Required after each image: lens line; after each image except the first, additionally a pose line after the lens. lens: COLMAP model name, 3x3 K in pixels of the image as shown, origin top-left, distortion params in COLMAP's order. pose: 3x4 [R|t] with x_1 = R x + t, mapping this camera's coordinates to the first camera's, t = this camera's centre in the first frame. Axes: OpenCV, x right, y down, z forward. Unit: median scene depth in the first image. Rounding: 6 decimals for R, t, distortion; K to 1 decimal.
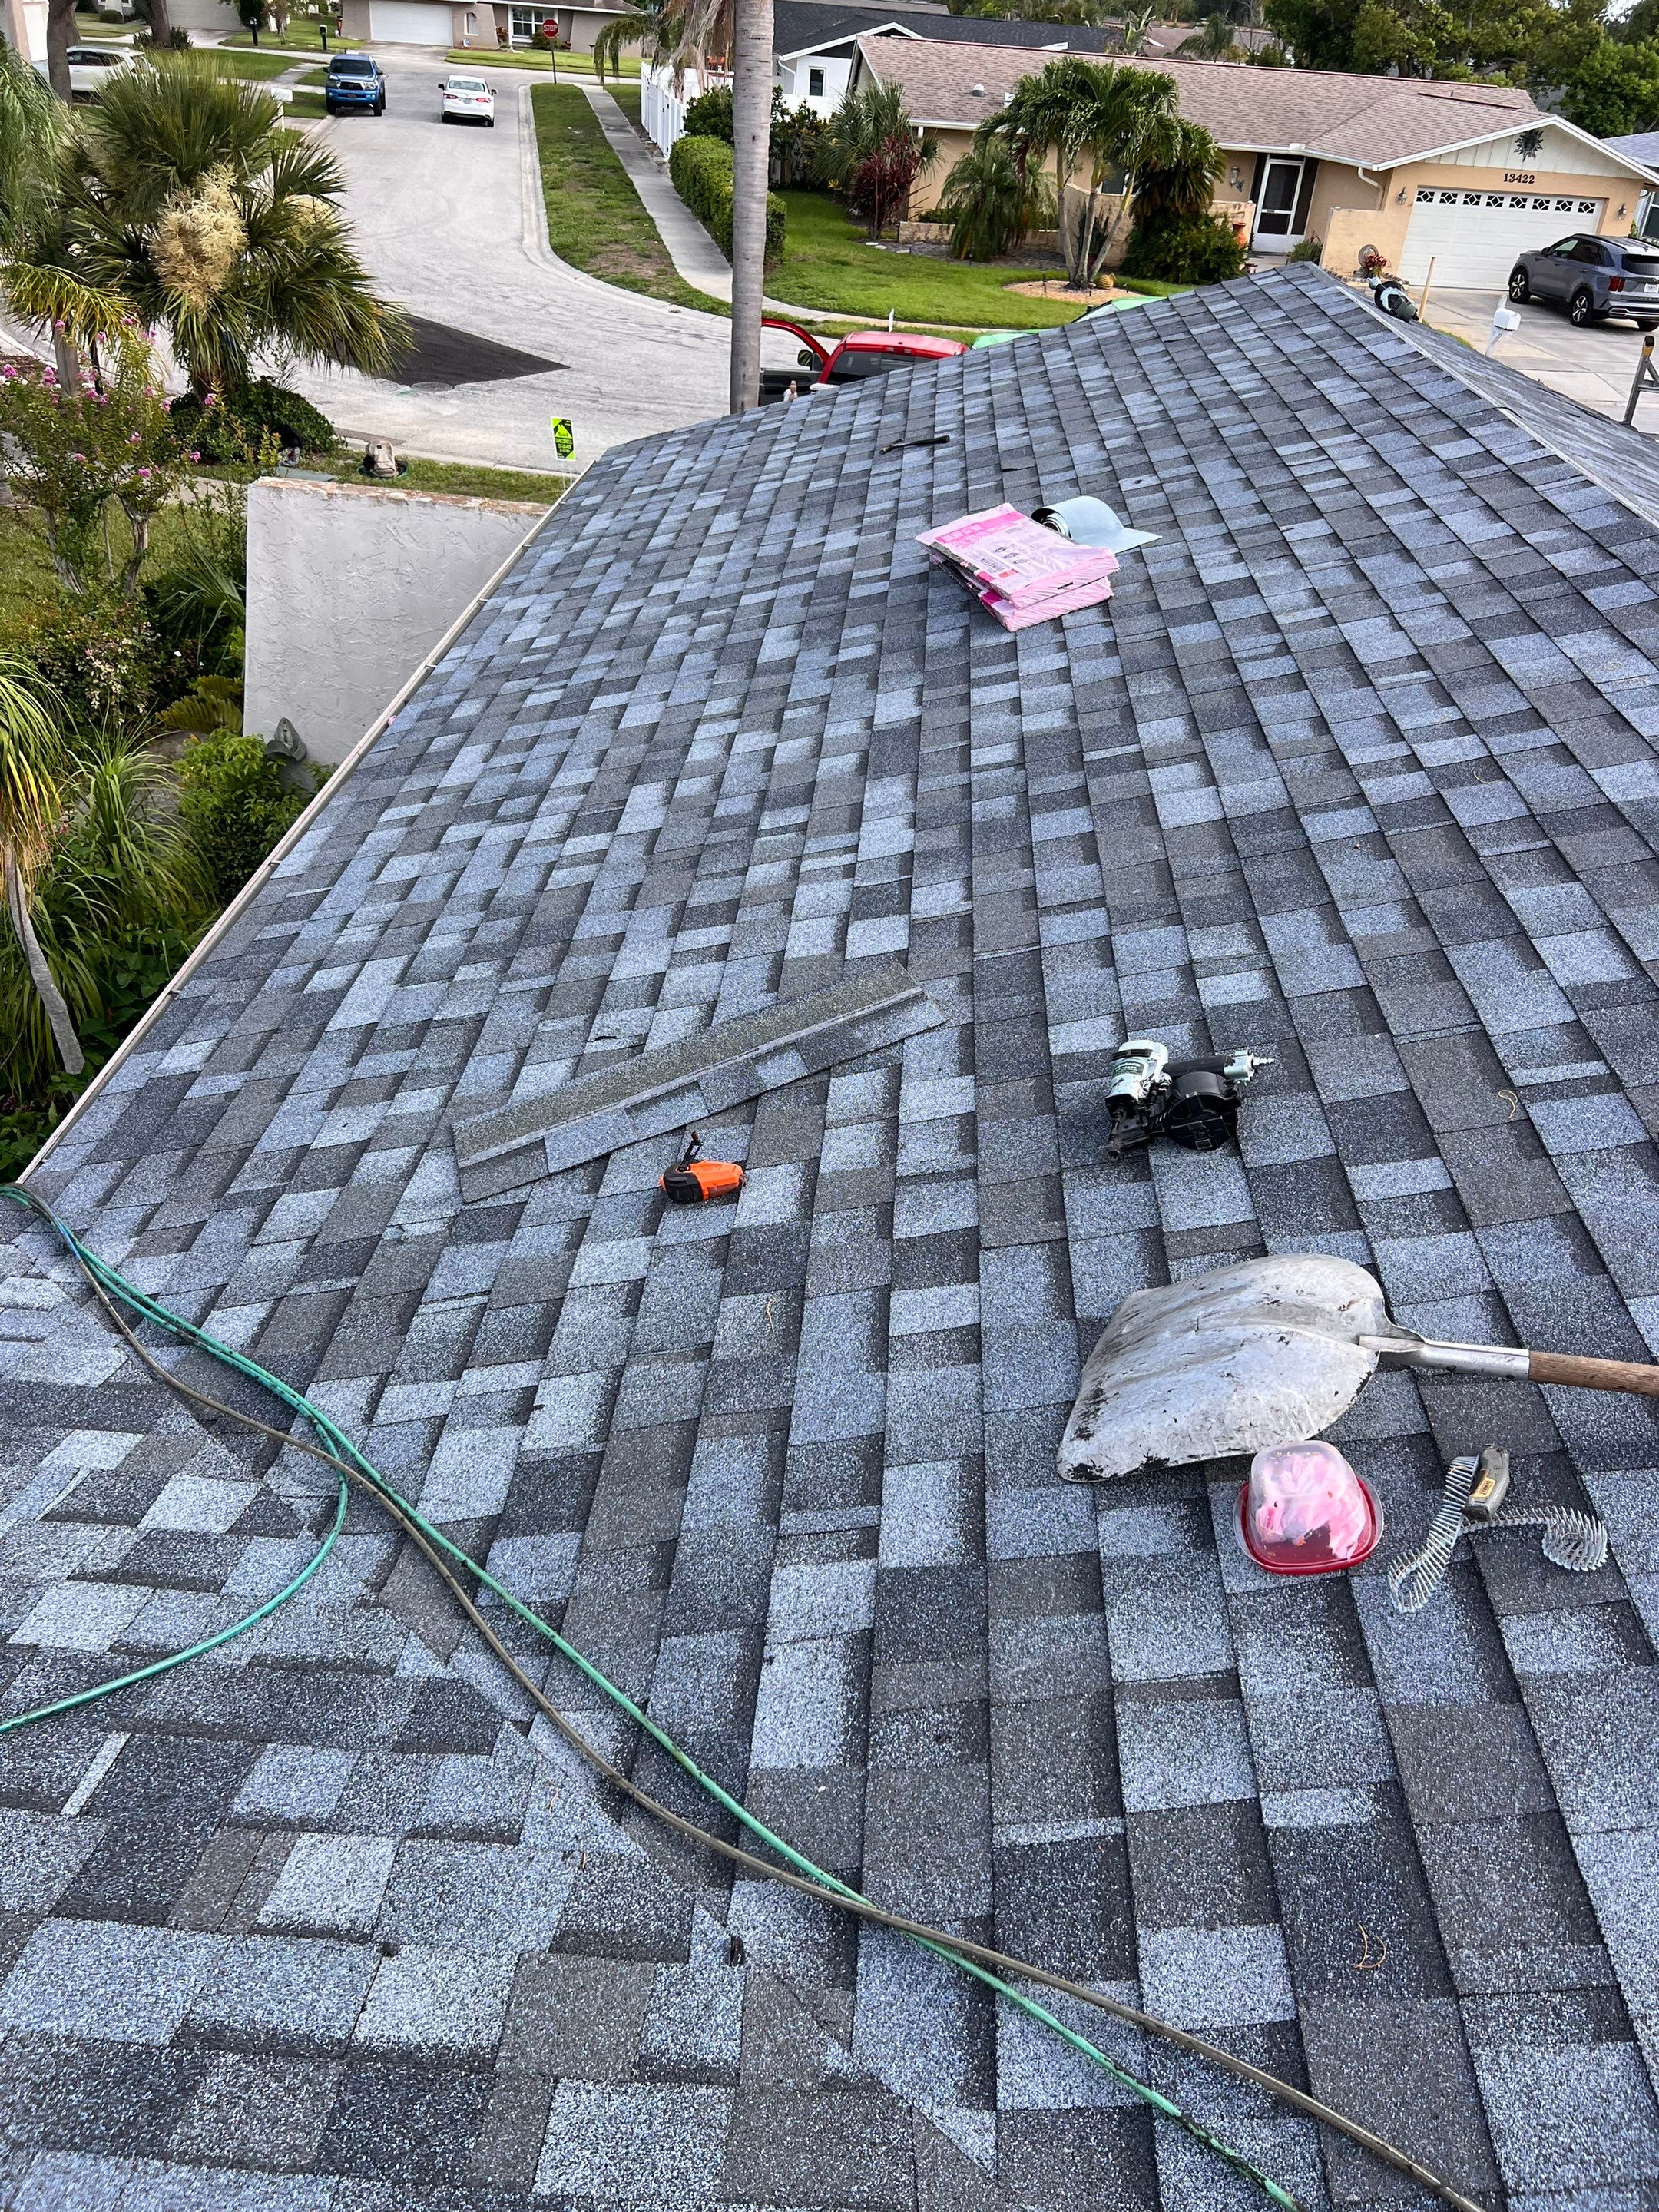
lens RADIAL K [[1659.0, 0, 840.1], [0, 1659.0, 1116.8], [0, 0, 1]] dist [0.039149, -0.043766]
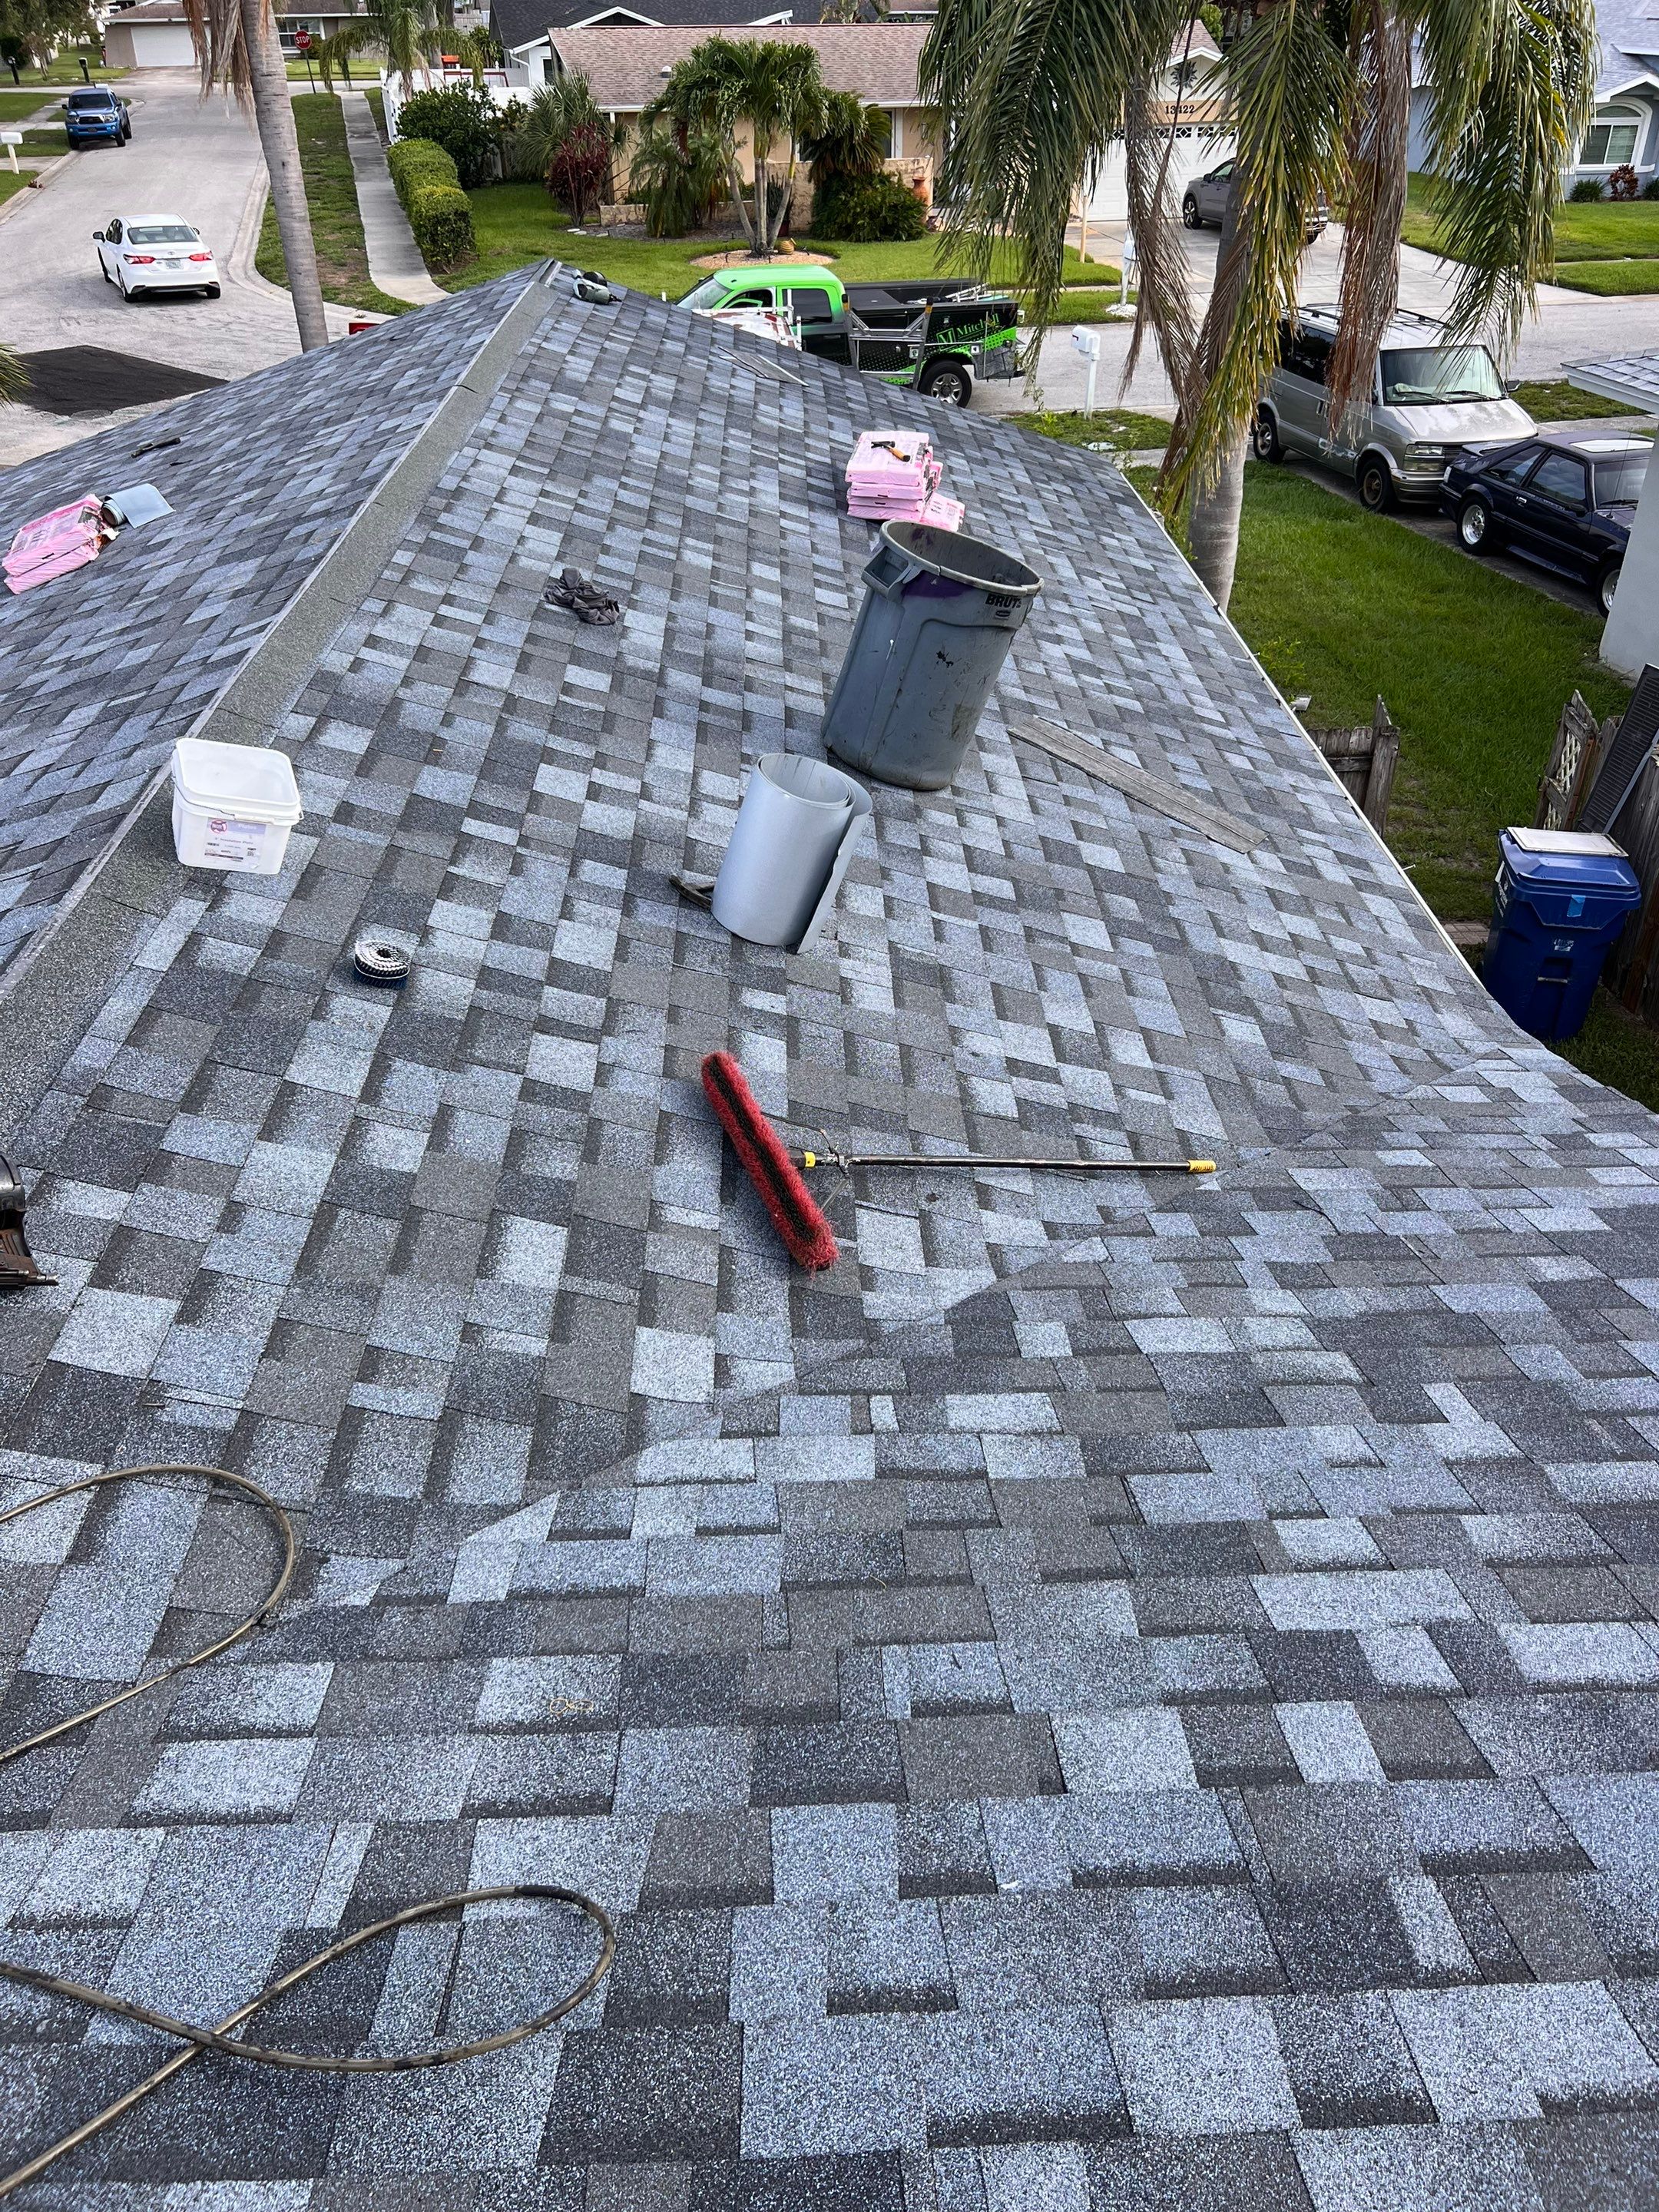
lens RADIAL K [[1659.0, 0, 844.4], [0, 1659.0, 1108.6], [0, 0, 1]] dist [0.039149, -0.043766]
pose [[0.993636, -0.109754, 0.025316, 0.102745], [0.109411, 0.993890, 0.014566, 0.025557], [-0.026760, -0.011703, 0.999573, -0.053728]]
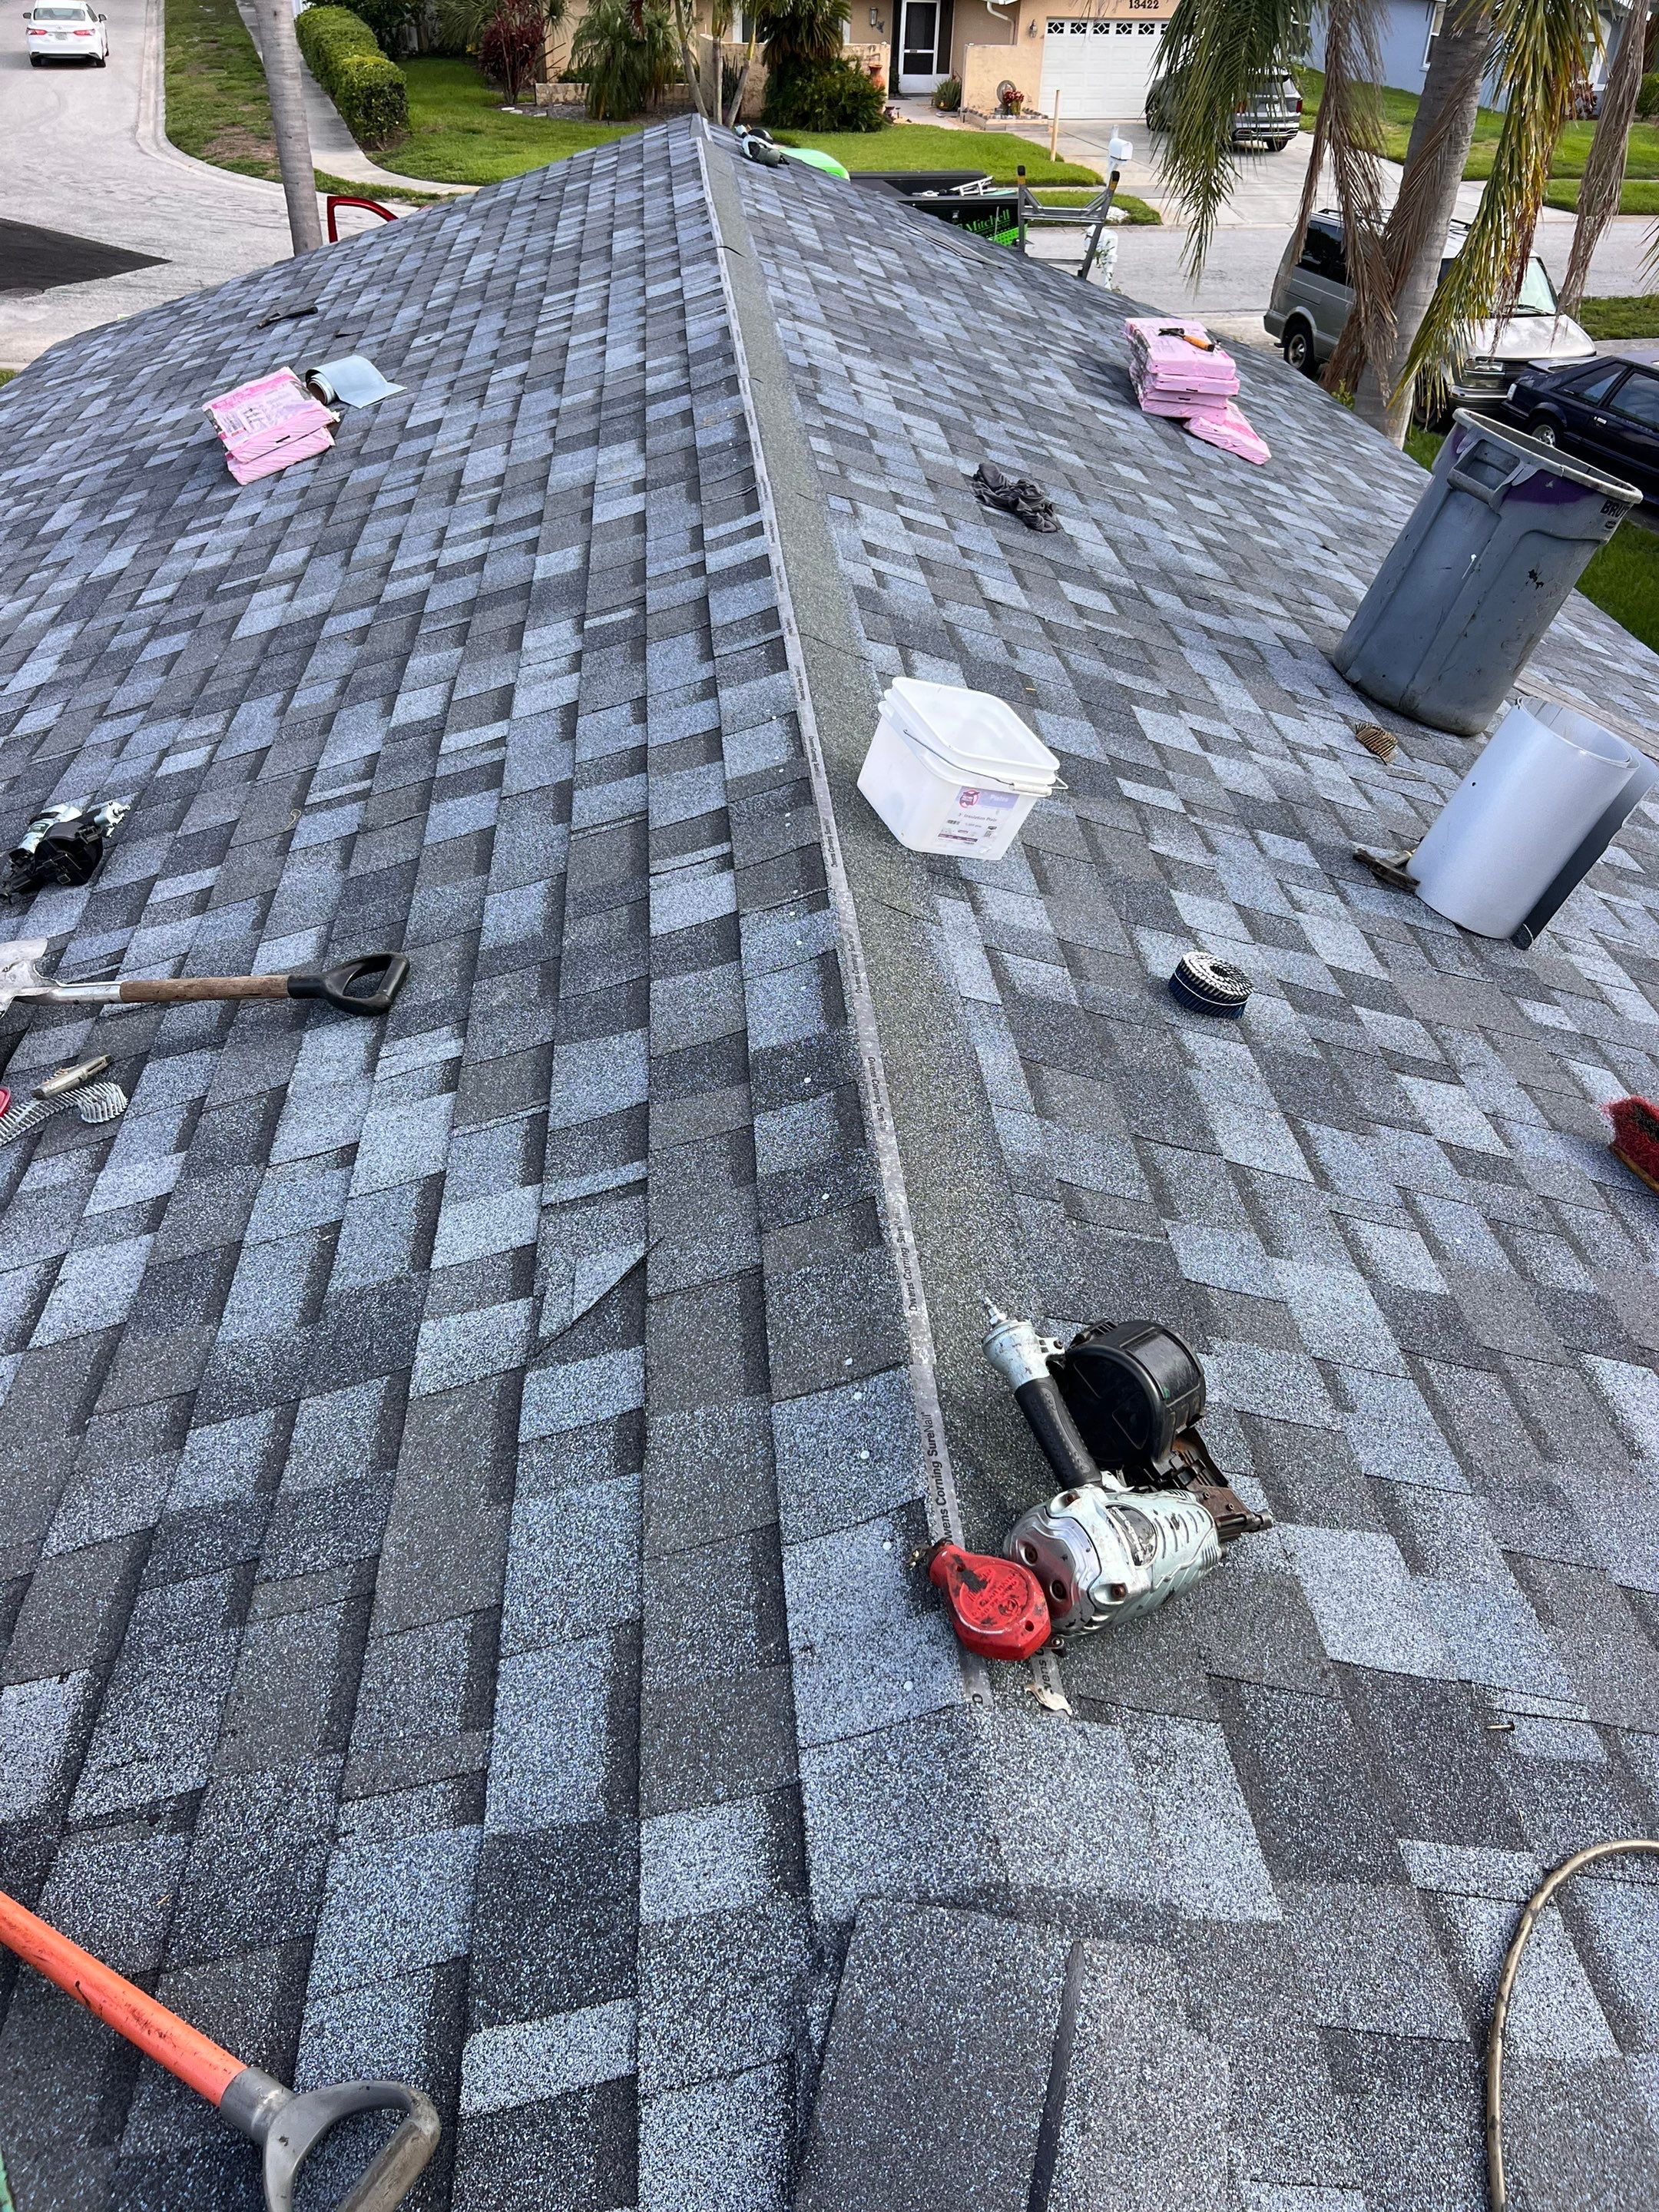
lens RADIAL K [[1659.0, 0, 841.4], [0, 1659.0, 1104.9], [0, 0, 1]] dist [0.039149, -0.043766]
pose [[0.988449, -0.118847, 0.094046, 0.051583], [0.112978, 0.991439, 0.065465, 0.013219], [-0.101021, -0.054084, 0.993413, -0.024083]]
